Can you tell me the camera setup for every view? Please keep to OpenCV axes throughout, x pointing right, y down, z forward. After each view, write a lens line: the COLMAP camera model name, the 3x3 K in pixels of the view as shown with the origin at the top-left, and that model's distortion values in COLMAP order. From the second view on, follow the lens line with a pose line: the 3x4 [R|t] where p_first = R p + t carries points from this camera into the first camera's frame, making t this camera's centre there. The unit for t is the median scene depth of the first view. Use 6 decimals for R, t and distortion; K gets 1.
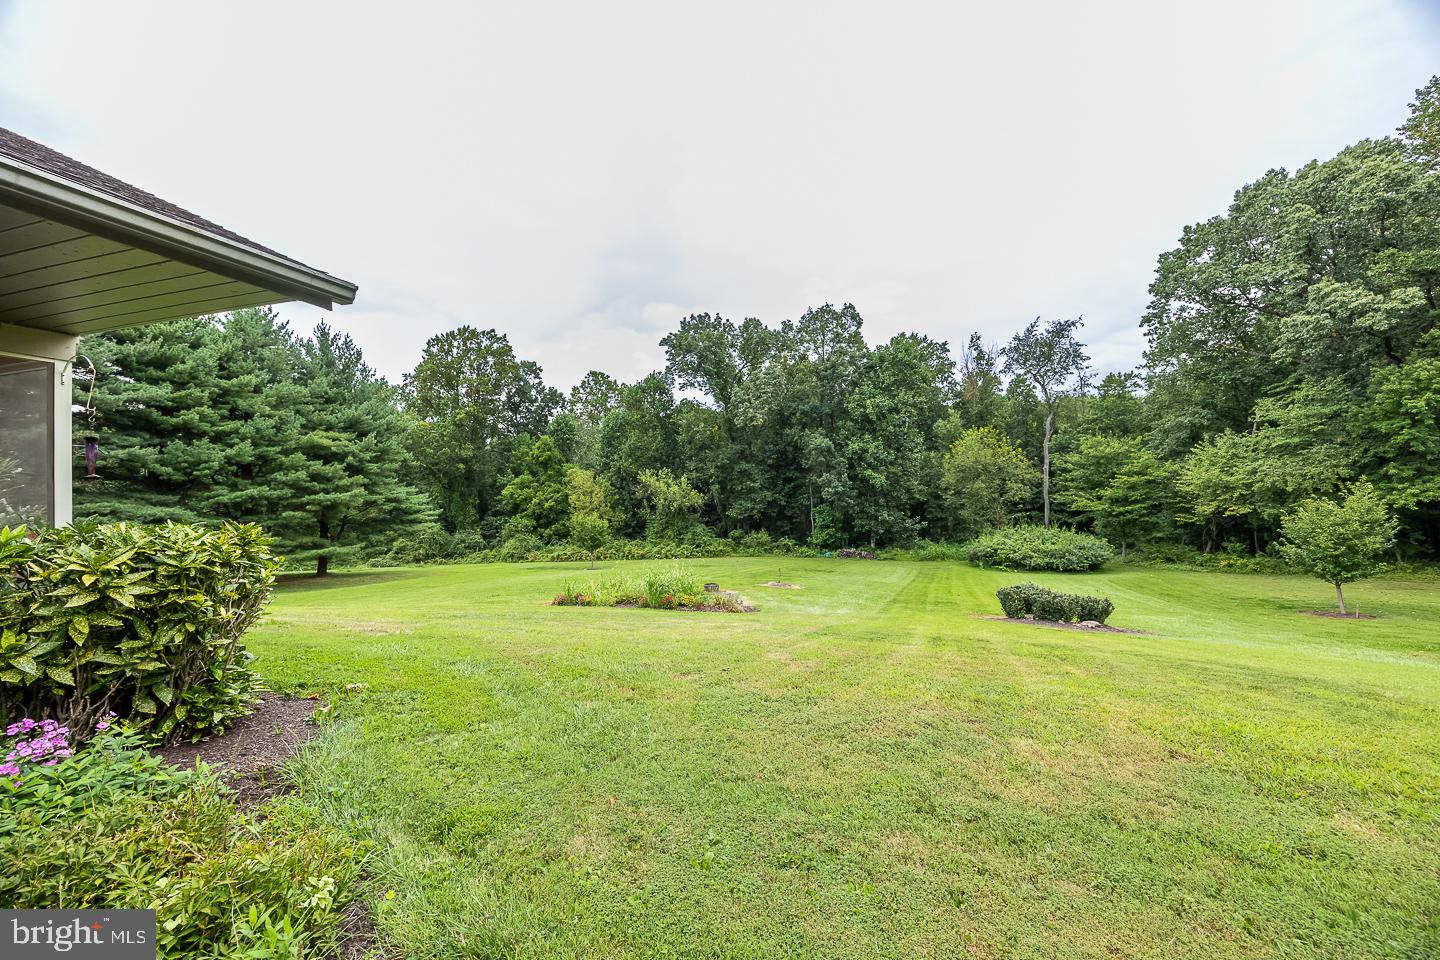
lens RADIAL K [[559.6, 0, 745.8], [0, 559.6, 474.3], [0, 0, 1]] dist [-0.000172, -0.001040]
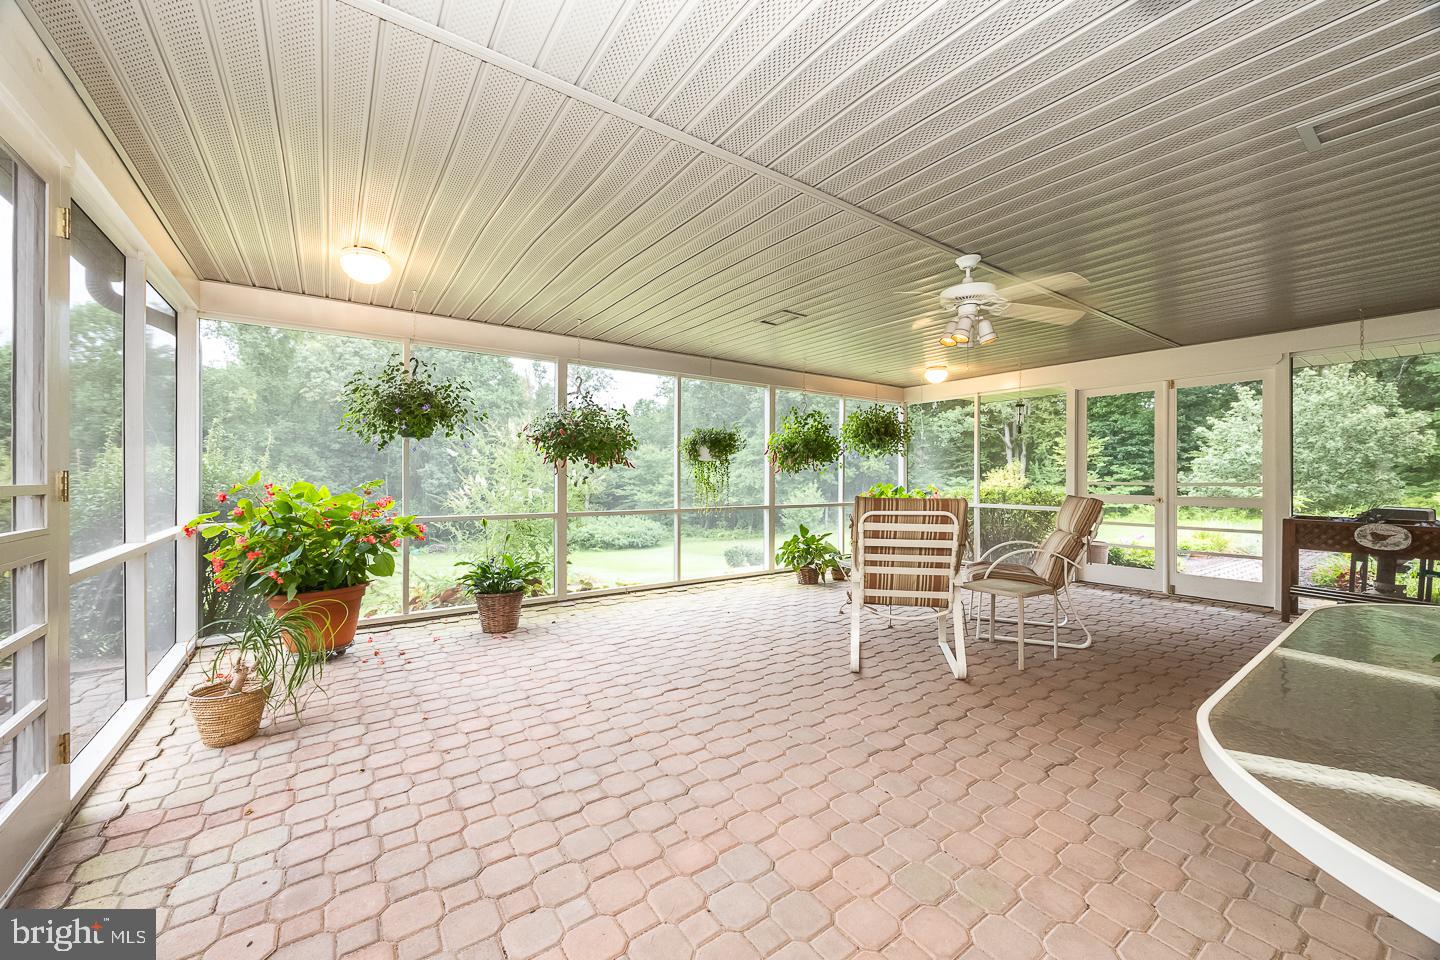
lens RADIAL K [[559.6, 0, 725.5], [0, 559.6, 484.7], [0, 0, 1]] dist [-0.000172, -0.001040]
pose [[0.619757, 0.017802, 0.784592, -0.315466], [-0.039088, 0.999202, 0.008205, 0.006736], [-0.783820, -0.035754, 0.619958, 0.029270]]
